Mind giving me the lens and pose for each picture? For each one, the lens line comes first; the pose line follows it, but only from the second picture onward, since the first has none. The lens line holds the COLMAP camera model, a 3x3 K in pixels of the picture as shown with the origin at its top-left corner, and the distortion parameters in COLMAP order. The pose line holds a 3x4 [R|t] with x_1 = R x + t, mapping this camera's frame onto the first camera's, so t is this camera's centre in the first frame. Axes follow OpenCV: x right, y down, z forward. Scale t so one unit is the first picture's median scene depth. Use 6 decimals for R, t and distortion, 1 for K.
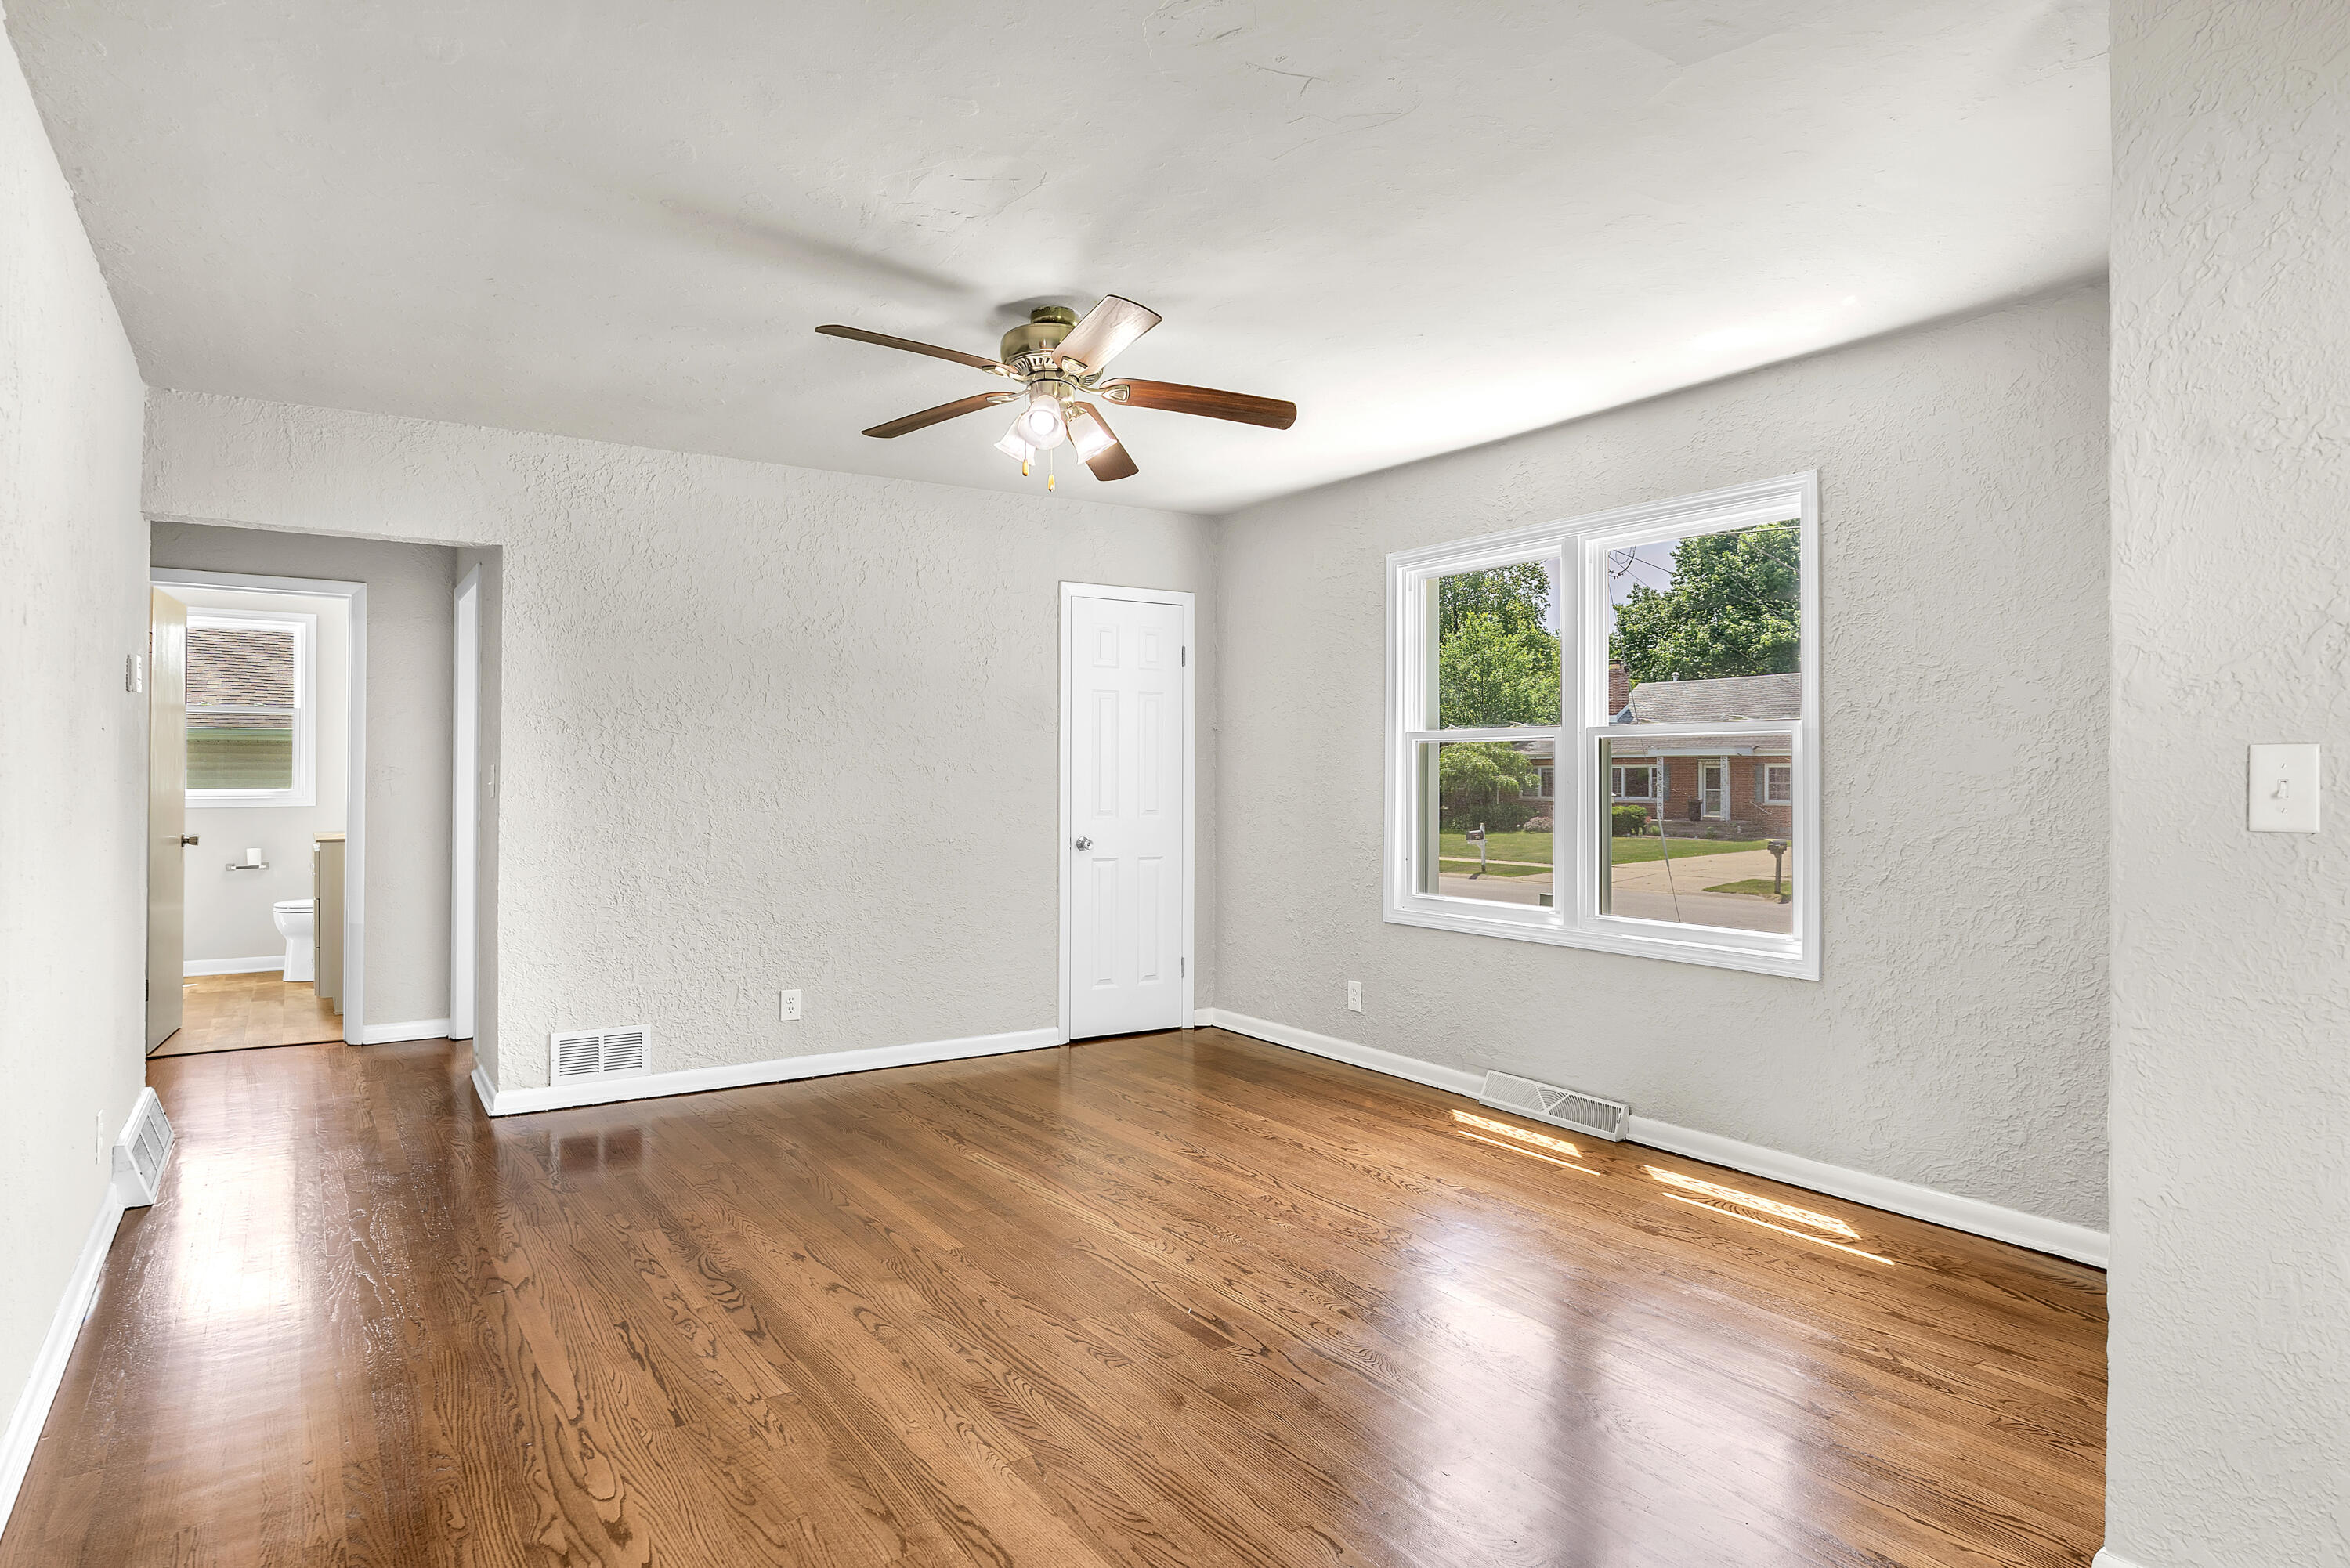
lens RADIAL K [[1278.8, 0, 1181.9], [0, 1278.8, 785.7], [0, 0, 1]] dist [-0.011556, 0.008422]
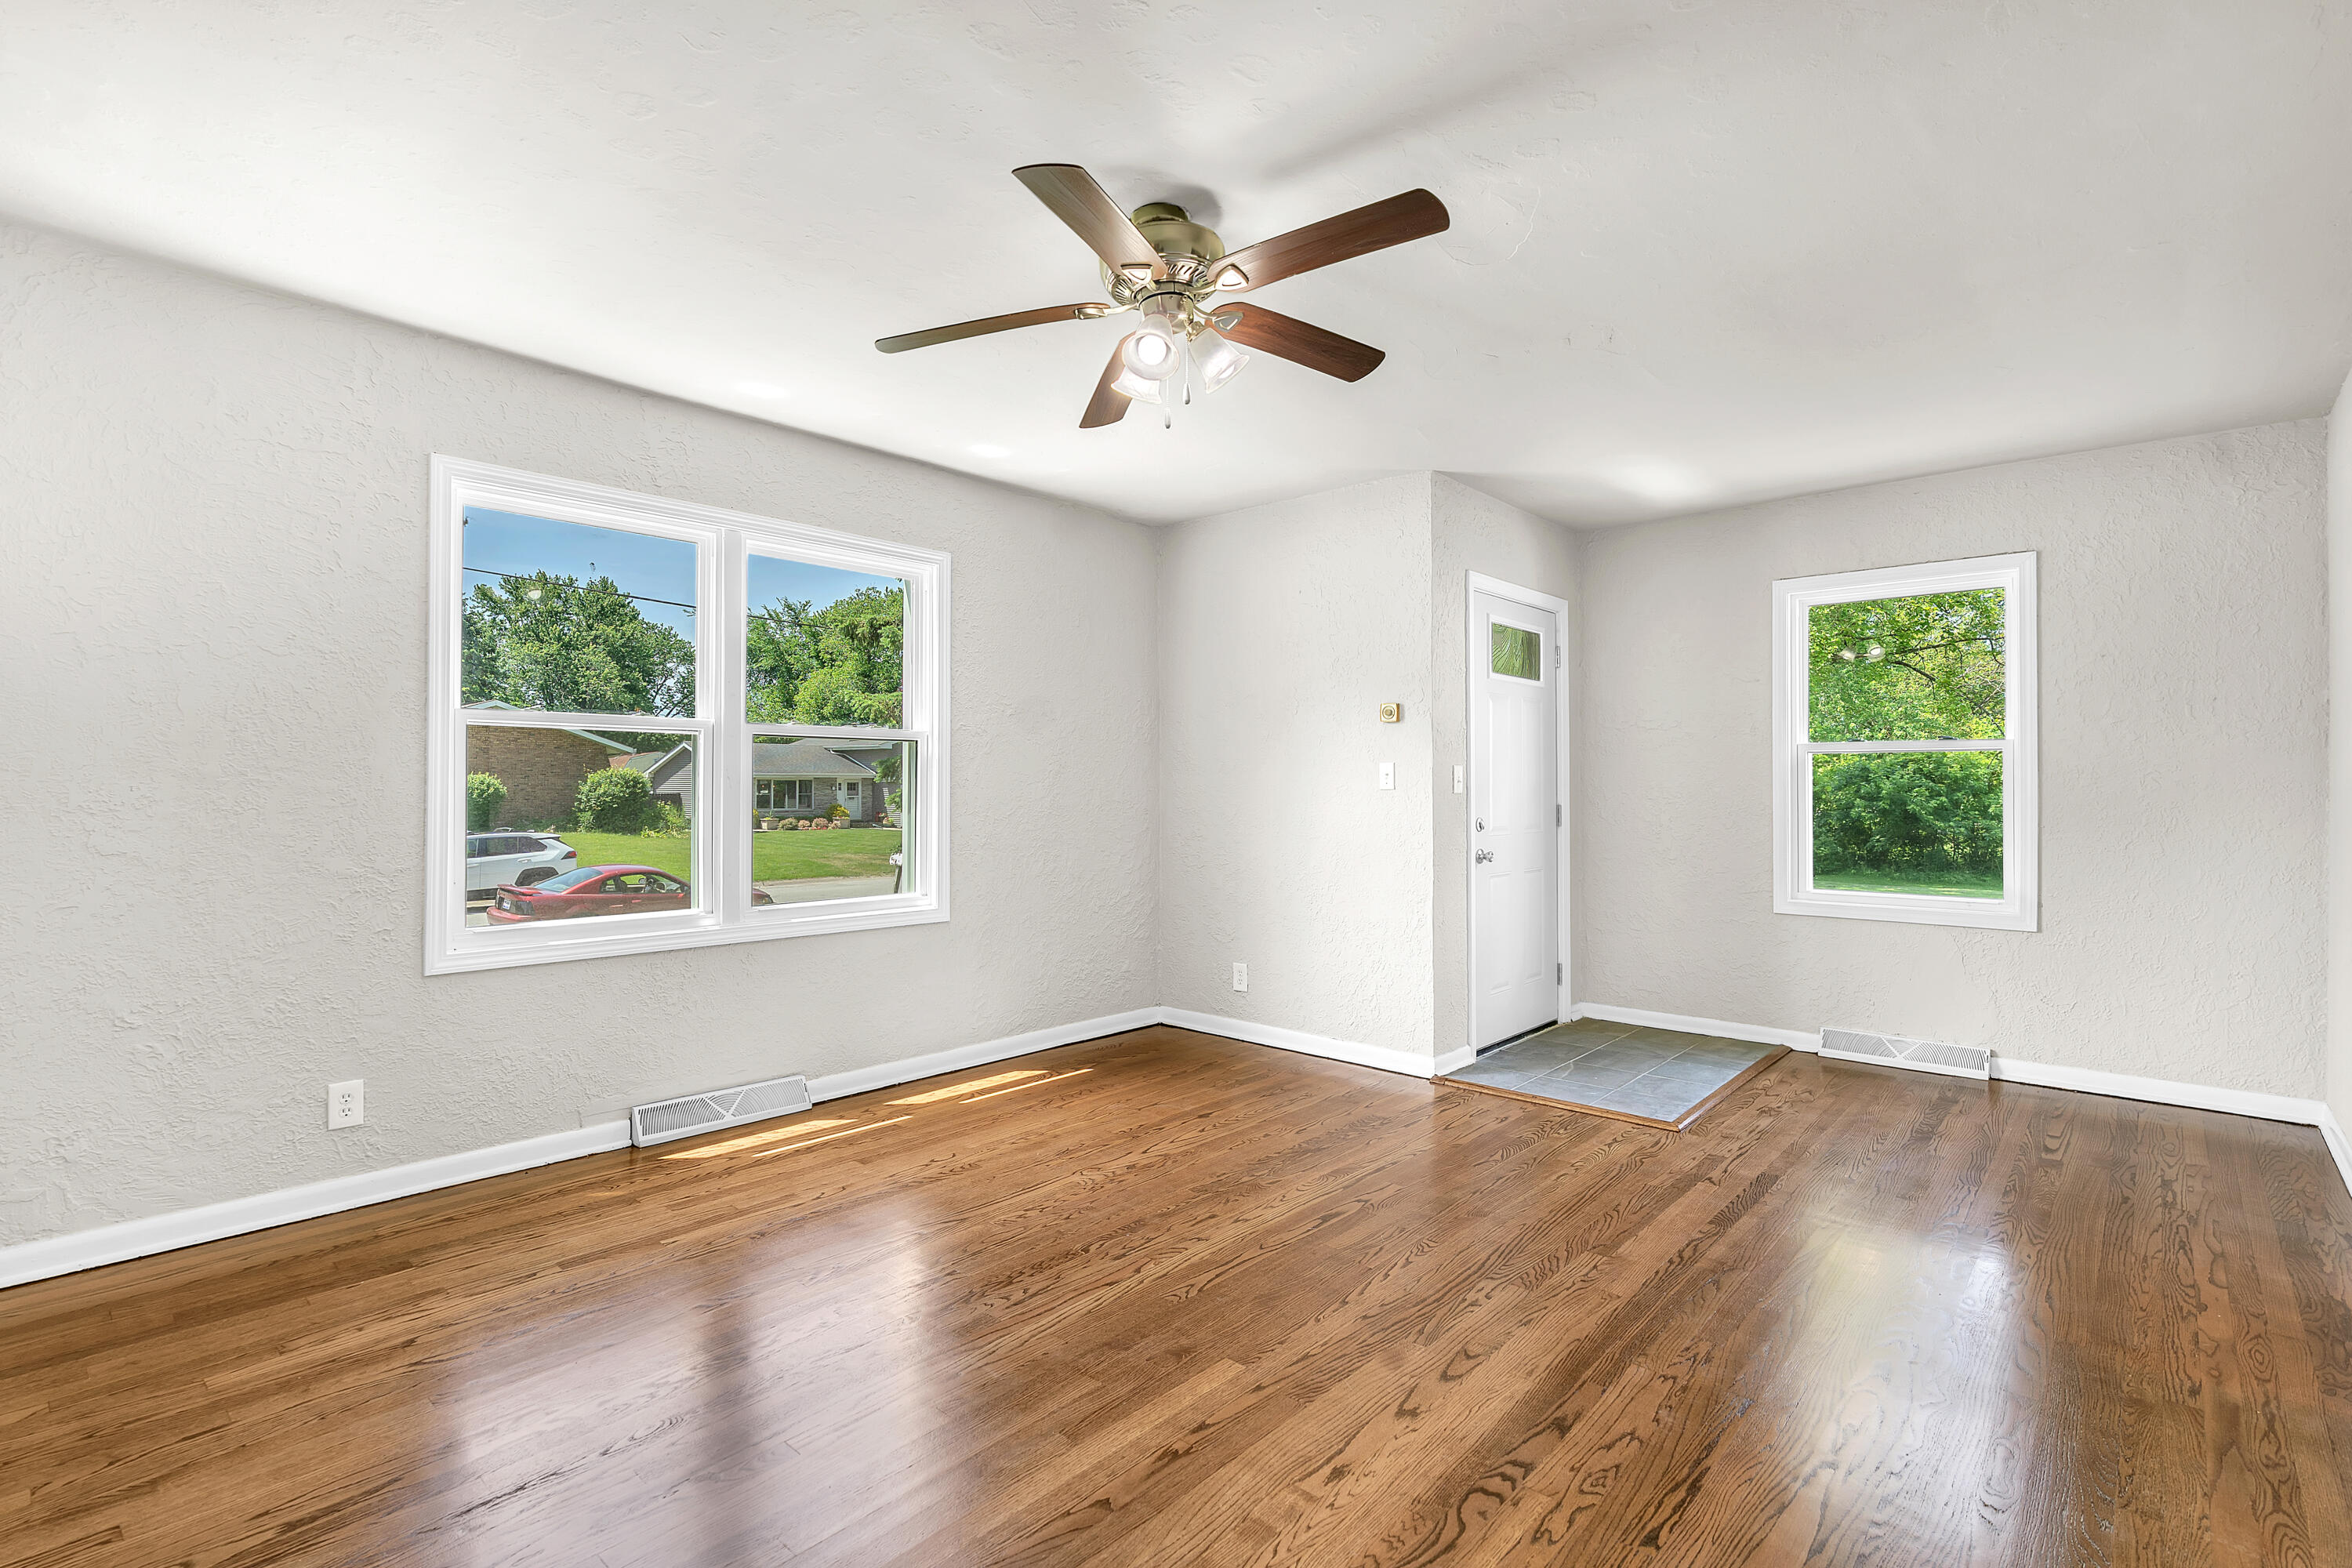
lens RADIAL K [[1071.7, 0, 1178.2], [0, 1071.7, 789.3], [0, 0, 1]] dist [-0.002527, -0.000022]
pose [[-0.216519, -0.005776, 0.976261, -0.757122], [0.000724, 0.999981, 0.006077, 0.002081], [-0.976278, 0.002022, -0.216511, 1.092938]]
